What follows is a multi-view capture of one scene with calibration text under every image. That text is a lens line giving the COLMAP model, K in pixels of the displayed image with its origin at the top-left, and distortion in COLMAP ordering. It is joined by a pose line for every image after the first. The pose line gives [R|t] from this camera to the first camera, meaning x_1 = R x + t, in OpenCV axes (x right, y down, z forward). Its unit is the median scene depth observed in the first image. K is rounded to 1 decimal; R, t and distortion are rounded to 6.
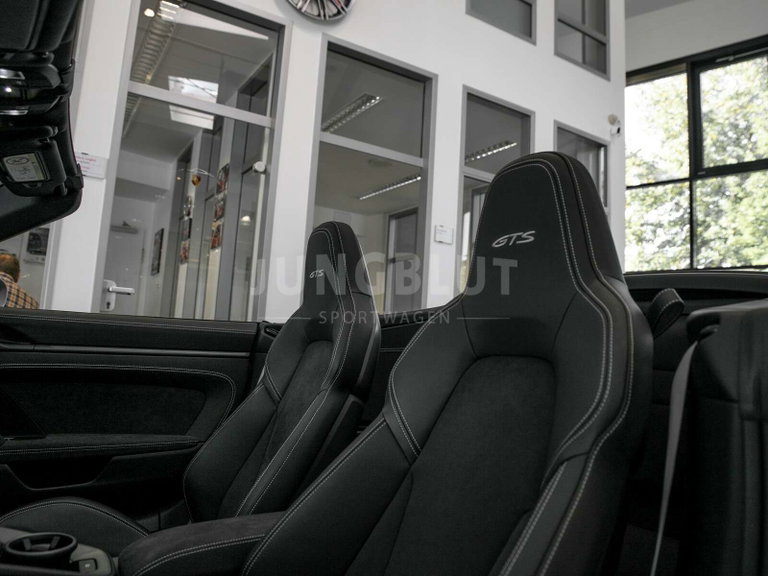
lens RADIAL K [[556.1, 0, 380.1], [0, 556.1, 282.5], [0, 0, 1]] dist [-0.084750, -0.001628]
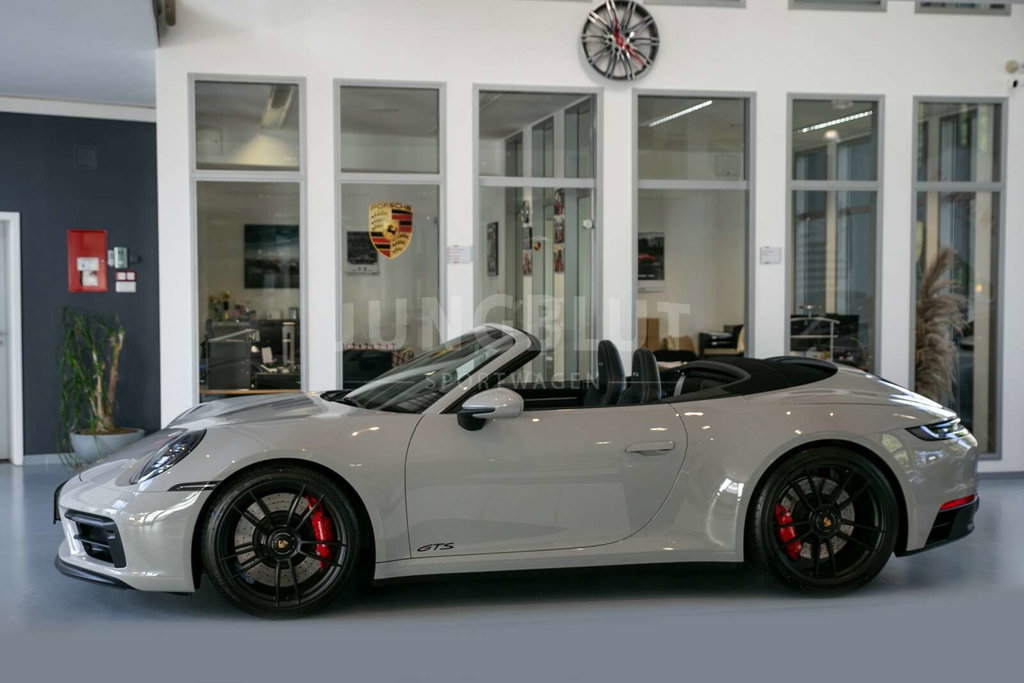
lens RADIAL K [[1238.7, 0, 524.7], [0, 1238.7, 381.6], [0, 0, 1]] dist [0.057224, 0.000000]
pose [[0.941686, -0.039434, -0.334173, 0.394816], [0.098605, 0.981851, 0.162003, -0.242755], [0.321720, -0.185507, 0.928484, -1.169487]]
